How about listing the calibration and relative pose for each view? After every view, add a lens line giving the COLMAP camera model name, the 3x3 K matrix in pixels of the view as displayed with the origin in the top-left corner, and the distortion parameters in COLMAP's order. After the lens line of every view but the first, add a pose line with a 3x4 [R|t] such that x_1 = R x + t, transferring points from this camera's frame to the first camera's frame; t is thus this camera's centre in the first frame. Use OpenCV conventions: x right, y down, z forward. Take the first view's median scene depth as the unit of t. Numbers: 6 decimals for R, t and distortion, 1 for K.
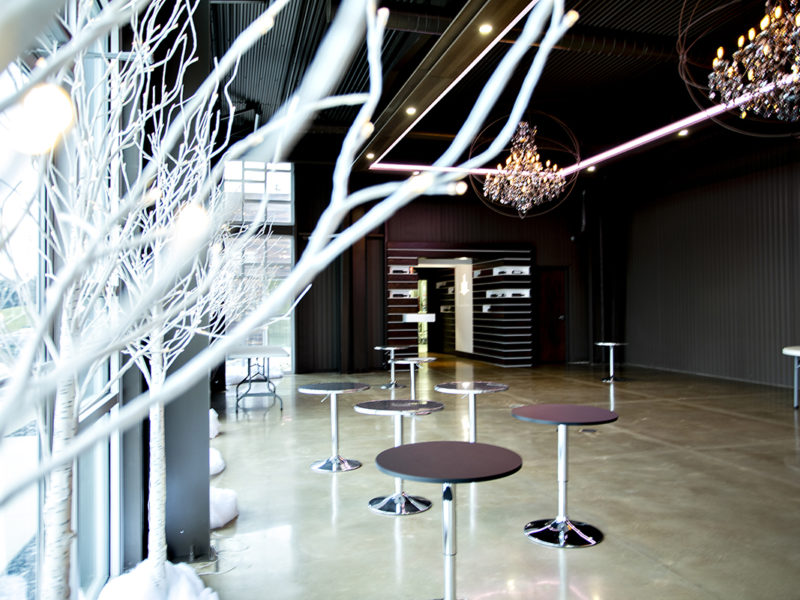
lens RADIAL K [[630.2, 0, 401.0], [0, 630.2, 297.5], [0, 0, 1]] dist [-0.073866, -0.002262]
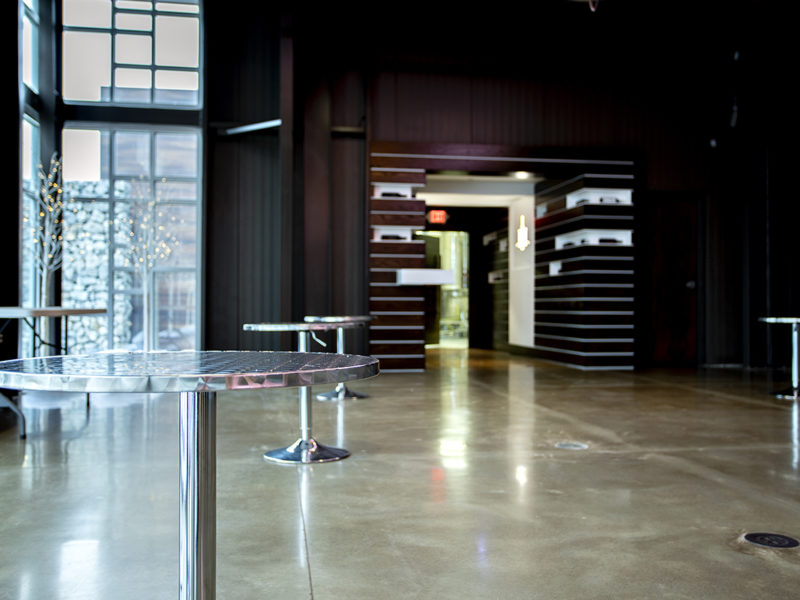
lens RADIAL K [[762.6, 0, 402.1], [0, 762.6, 302.0], [0, 0, 1]] dist [-0.048081, 0.000000]
pose [[0.992986, 0.011356, -0.117688, 0.081392], [-0.010978, 0.999932, 0.003855, 0.048561], [0.117724, -0.002536, 0.993043, 0.305173]]
